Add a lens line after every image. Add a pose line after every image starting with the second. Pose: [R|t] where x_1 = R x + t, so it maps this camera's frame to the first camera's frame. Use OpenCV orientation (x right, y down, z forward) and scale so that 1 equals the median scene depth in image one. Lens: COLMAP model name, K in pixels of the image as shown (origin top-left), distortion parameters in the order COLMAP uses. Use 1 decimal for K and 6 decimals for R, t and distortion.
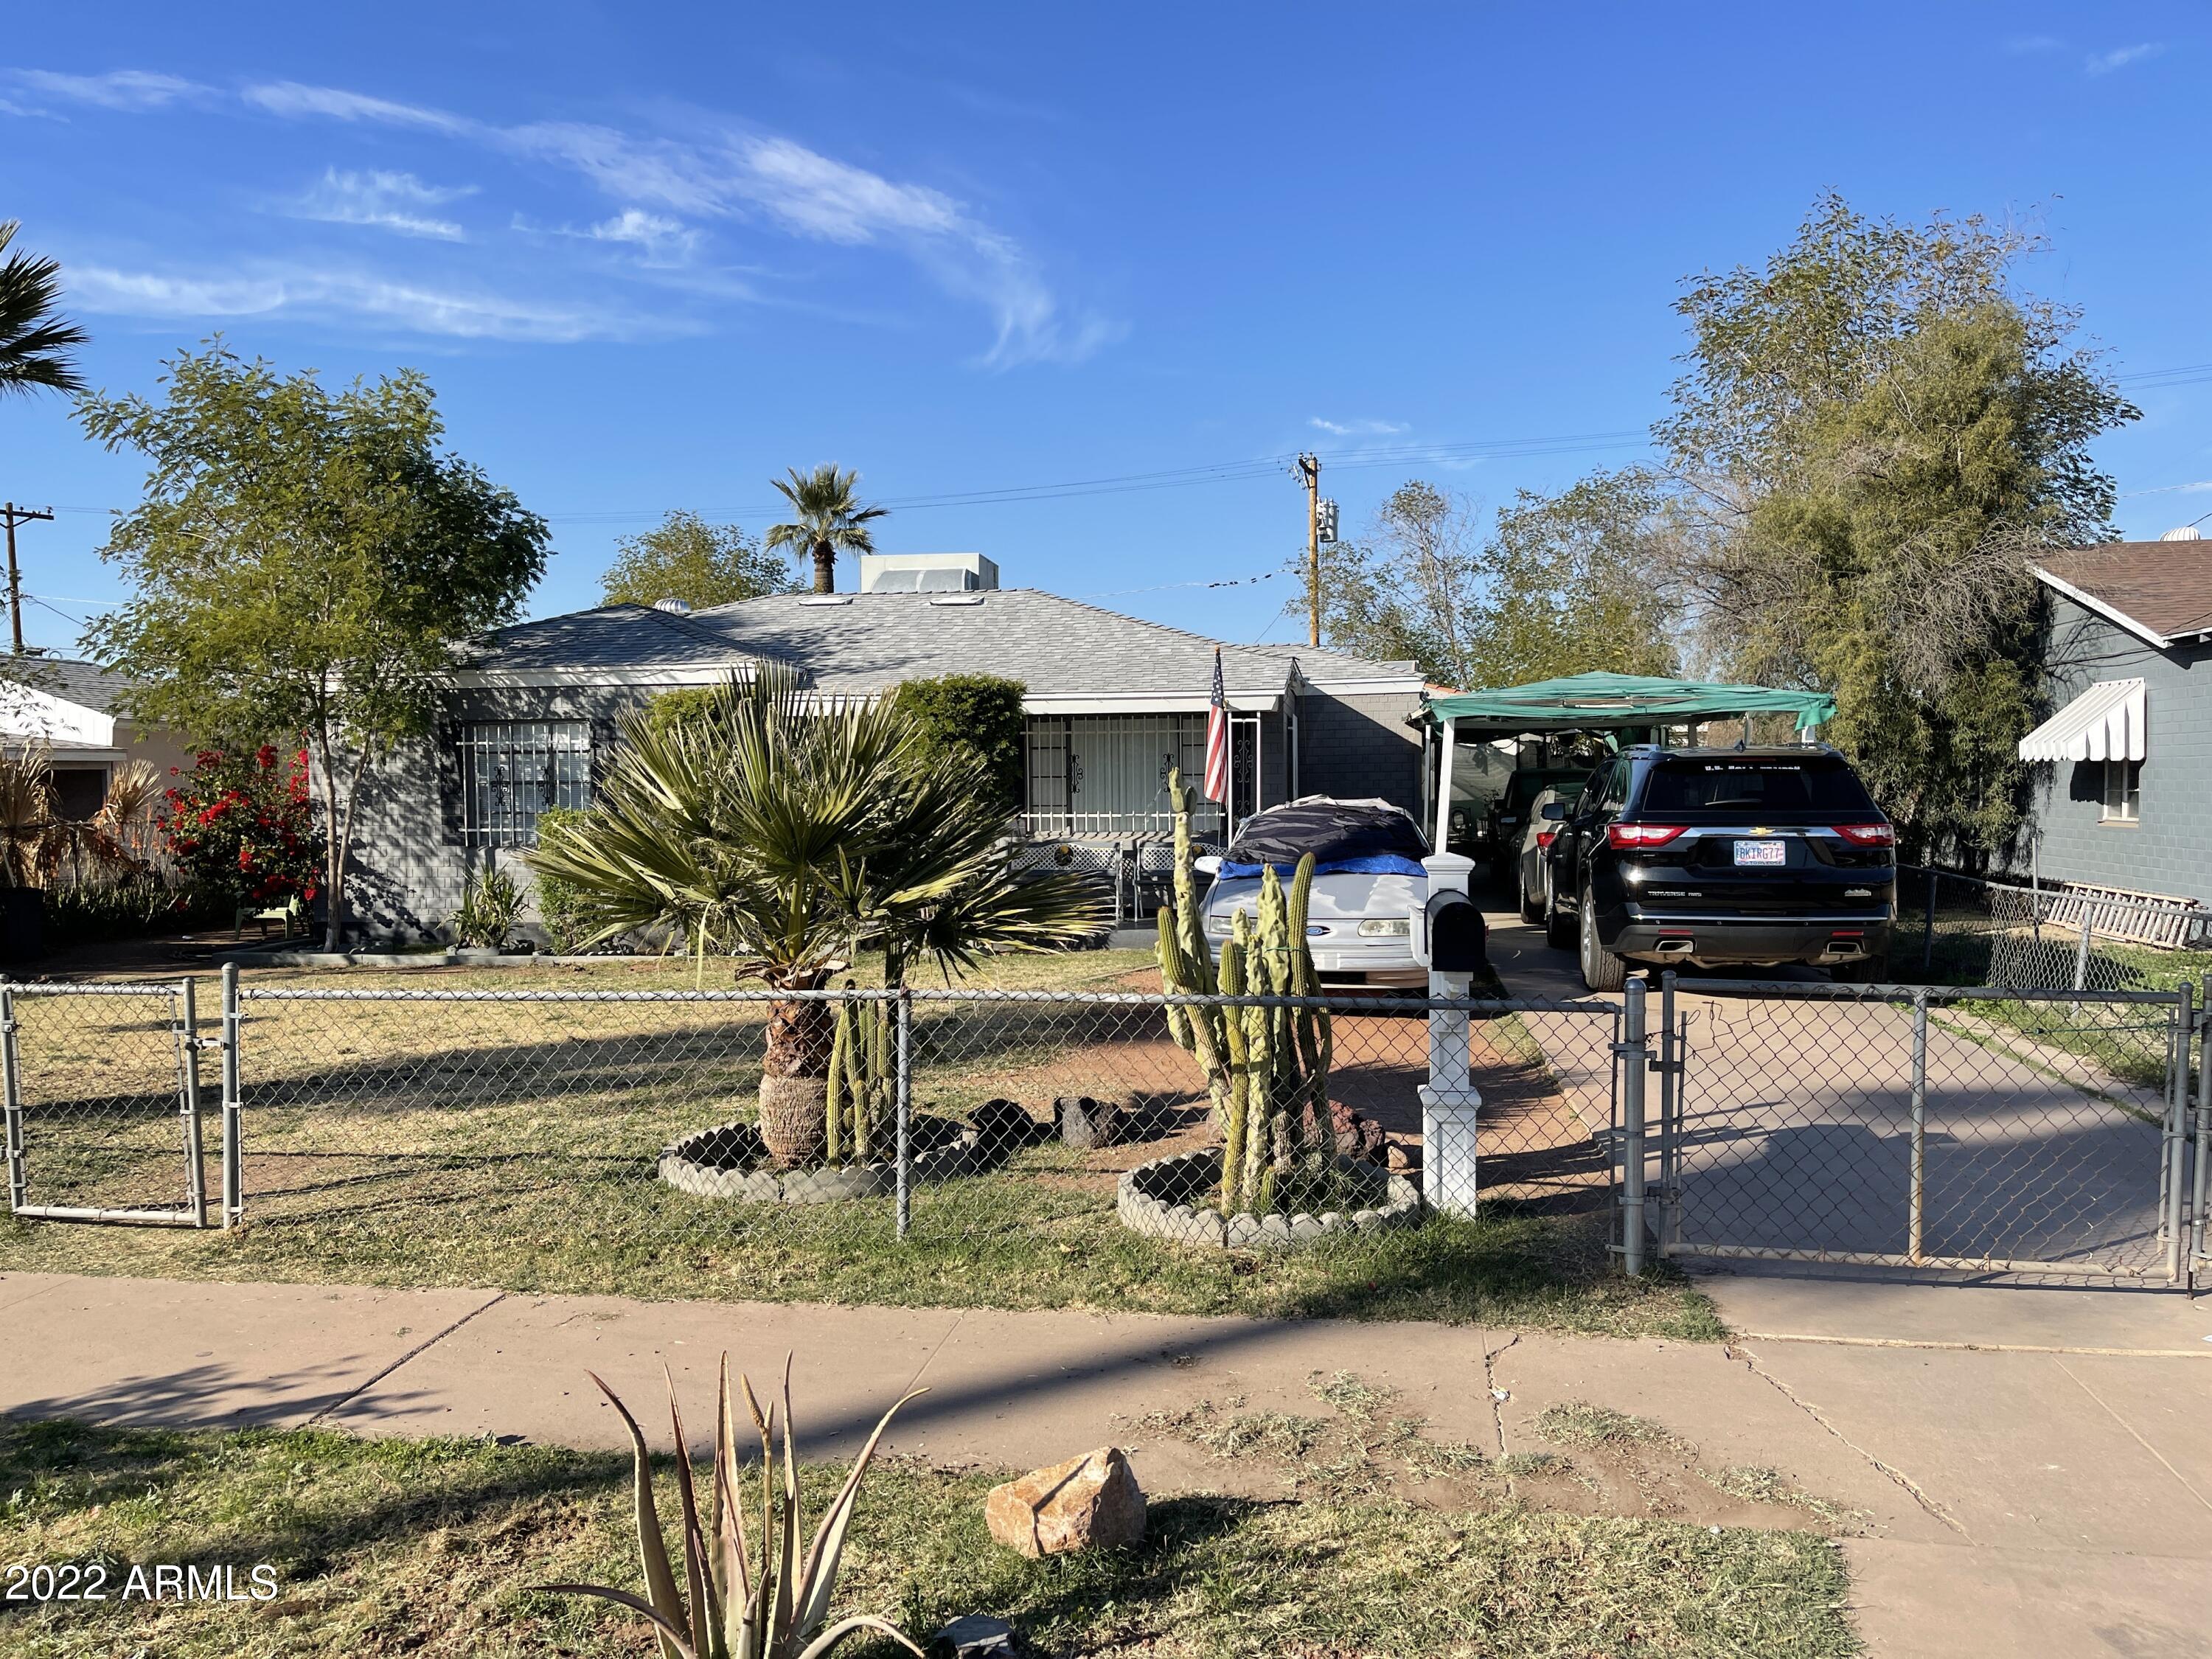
lens RADIAL K [[1925.1, 0, 1106.0], [0, 1925.1, 829.5], [0, 0, 1]] dist [-0.010220, -0.013193]
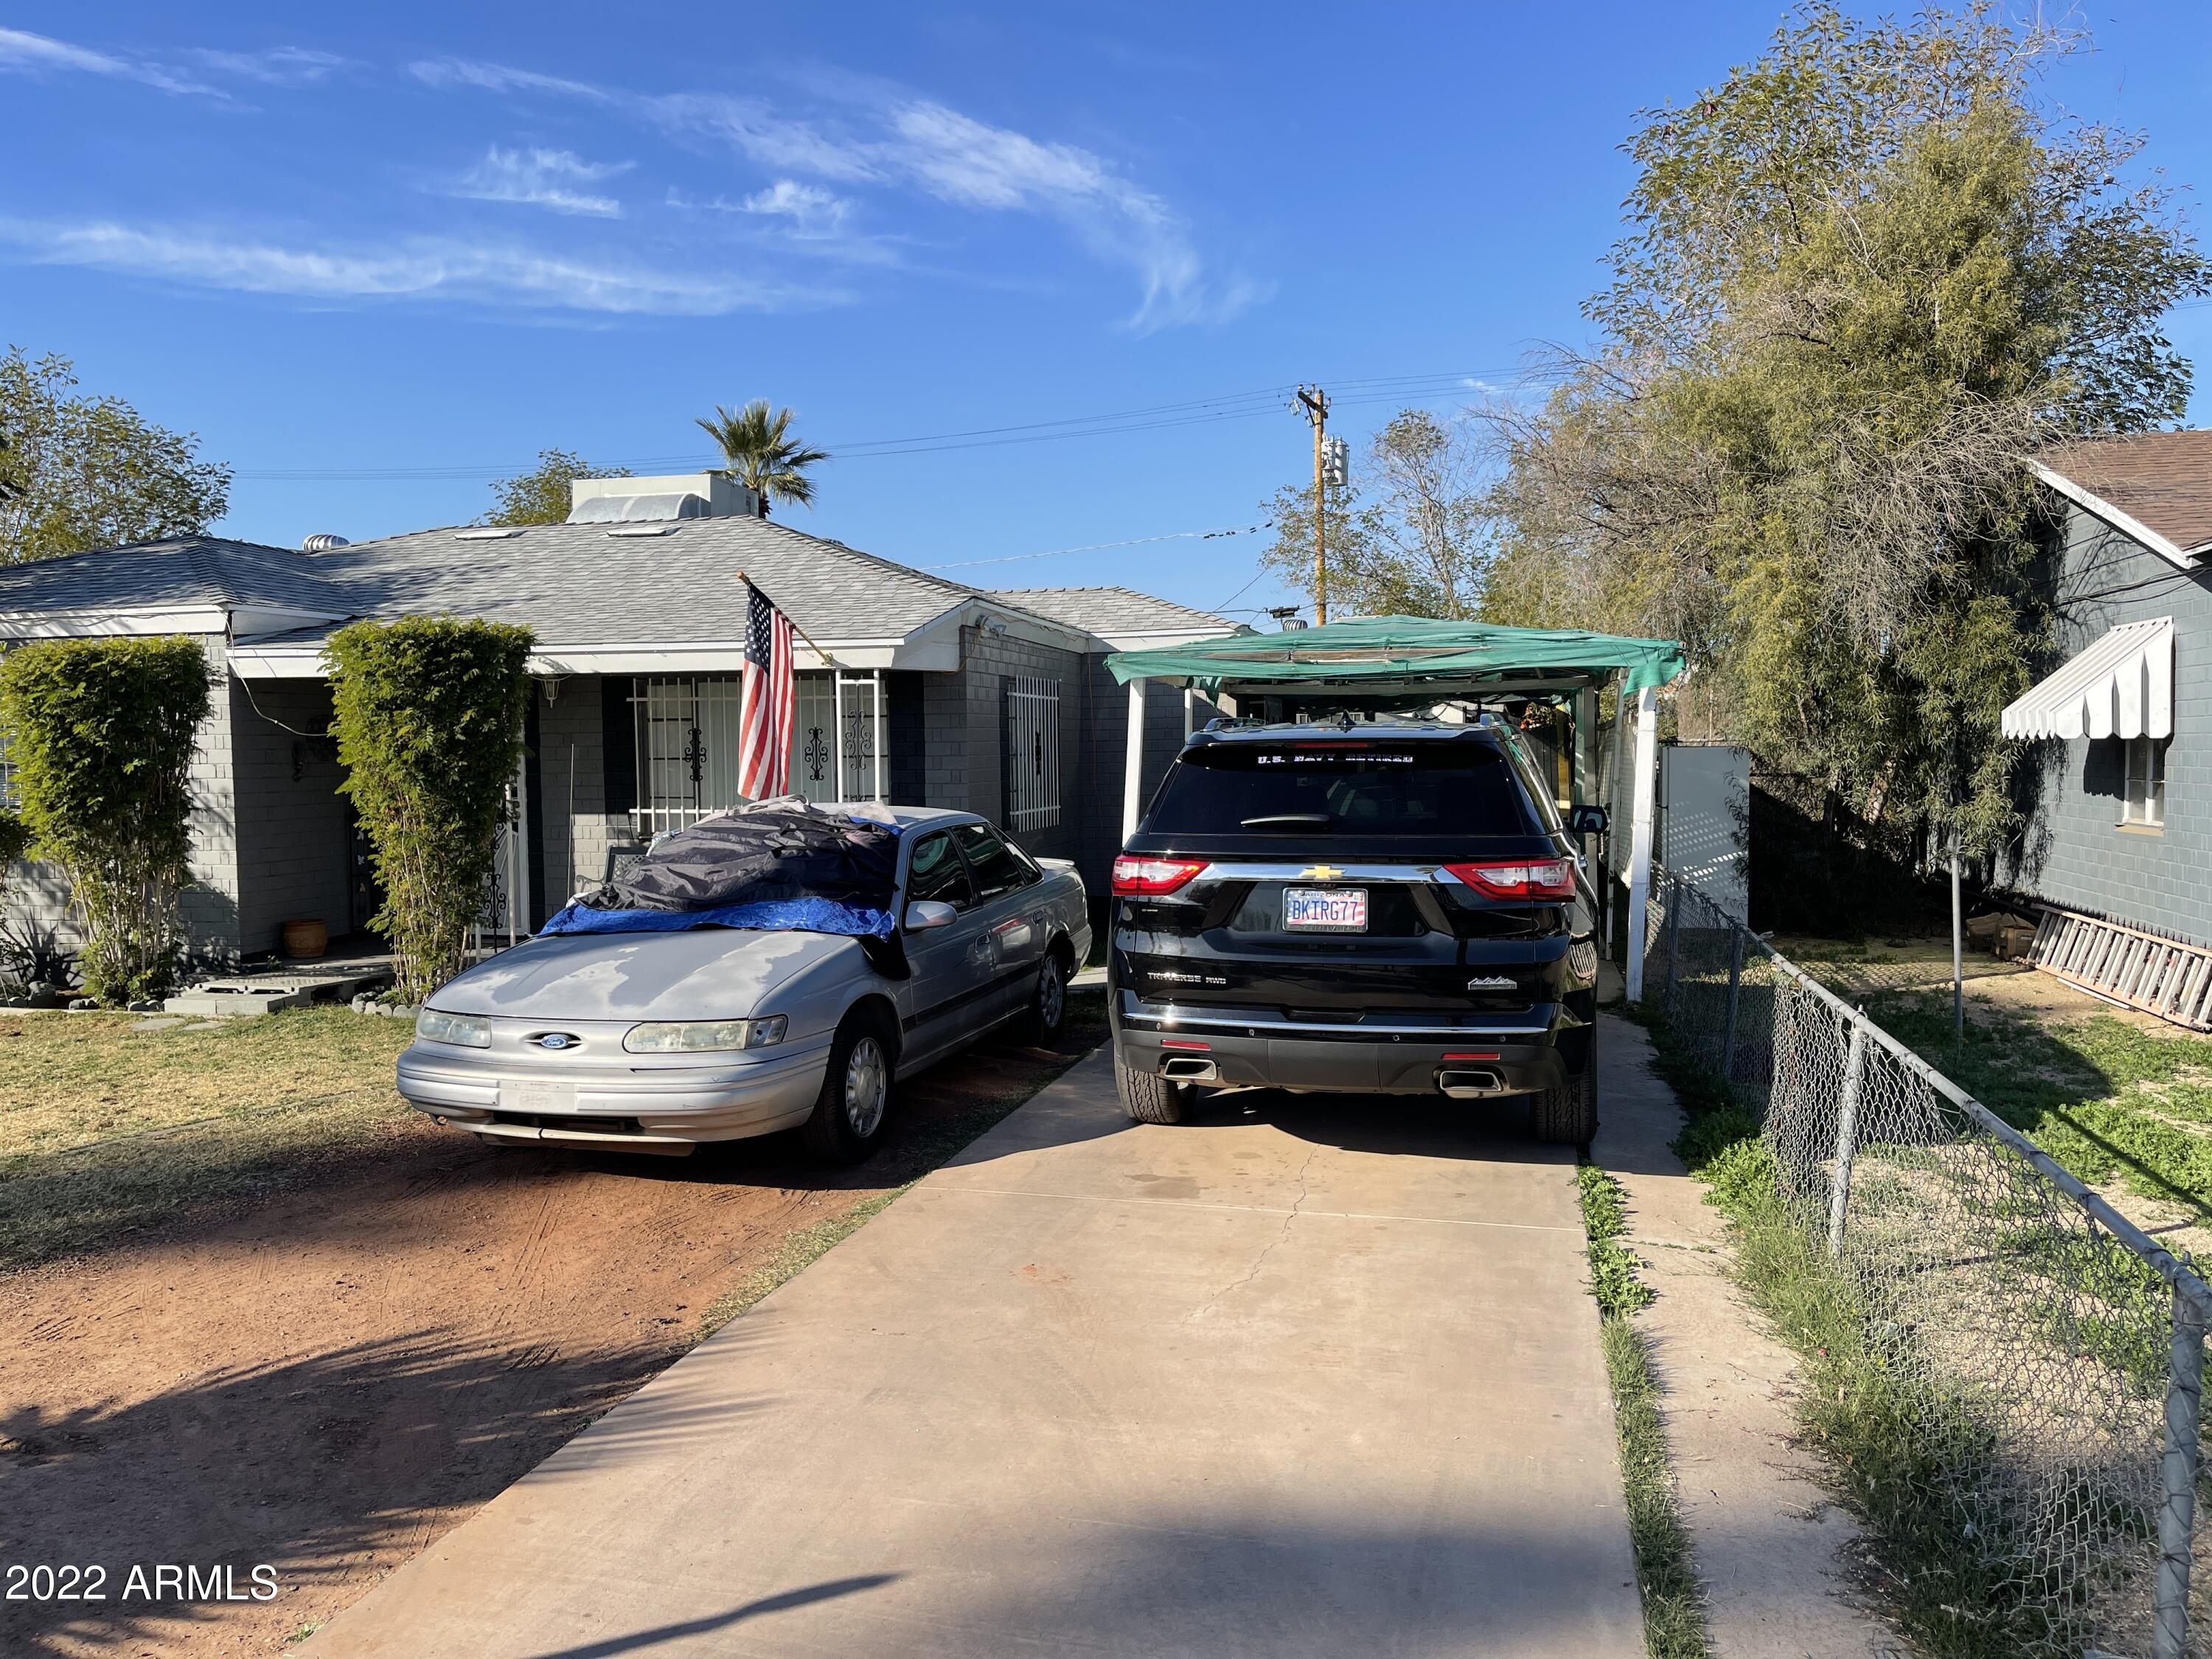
lens RADIAL K [[1925.1, 0, 1106.0], [0, 1925.1, 829.5], [0, 0, 1]] dist [-0.010220, -0.013193]
pose [[0.997178, 0.003828, -0.074974, 0.195183], [-0.002603, 0.999862, 0.016433, -0.012445], [0.075026, -0.016191, 0.997050, 0.265110]]
